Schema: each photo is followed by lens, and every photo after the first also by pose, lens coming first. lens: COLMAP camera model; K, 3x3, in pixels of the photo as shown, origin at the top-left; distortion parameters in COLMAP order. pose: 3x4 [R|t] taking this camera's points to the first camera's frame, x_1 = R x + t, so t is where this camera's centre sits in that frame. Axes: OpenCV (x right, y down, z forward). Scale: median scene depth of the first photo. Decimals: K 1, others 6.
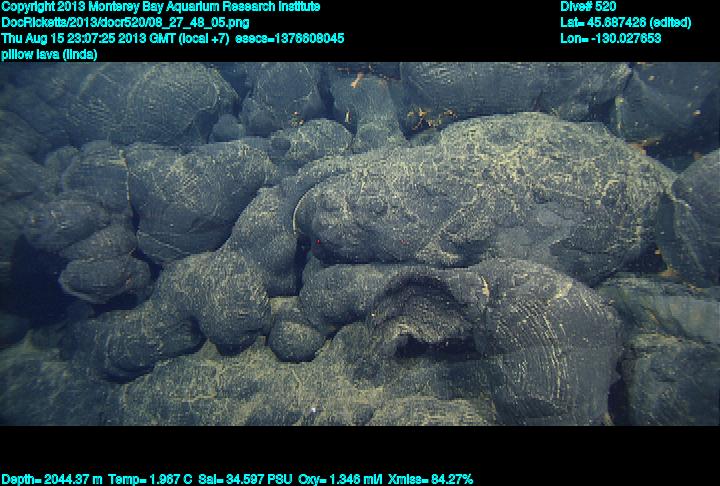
lens RADIAL K [[408.0, 0, 349.8], [0, 408.0, 260.1], [0, 0, 1]] dist [-0.020316, 0.086791]
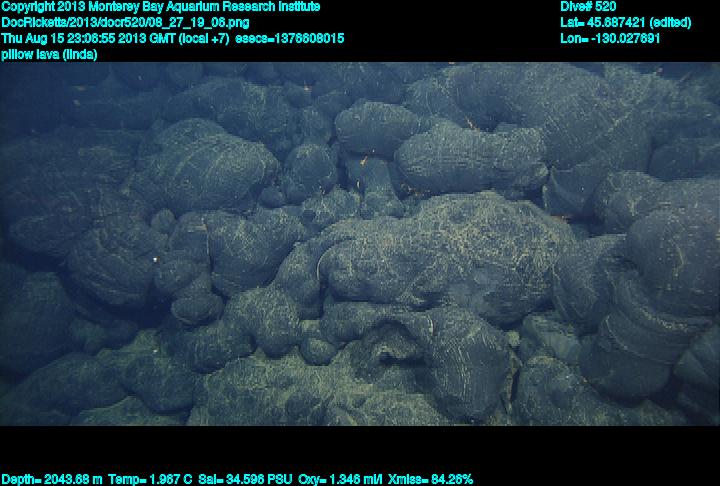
lens RADIAL K [[408.0, 0, 349.8], [0, 408.0, 260.1], [0, 0, 1]] dist [-0.020316, 0.086791]
pose [[0.997764, 0.012455, -0.065660, 0.078891], [-0.010647, 0.999556, 0.027815, -0.180934], [0.065977, -0.027054, 0.997454, -0.484486]]
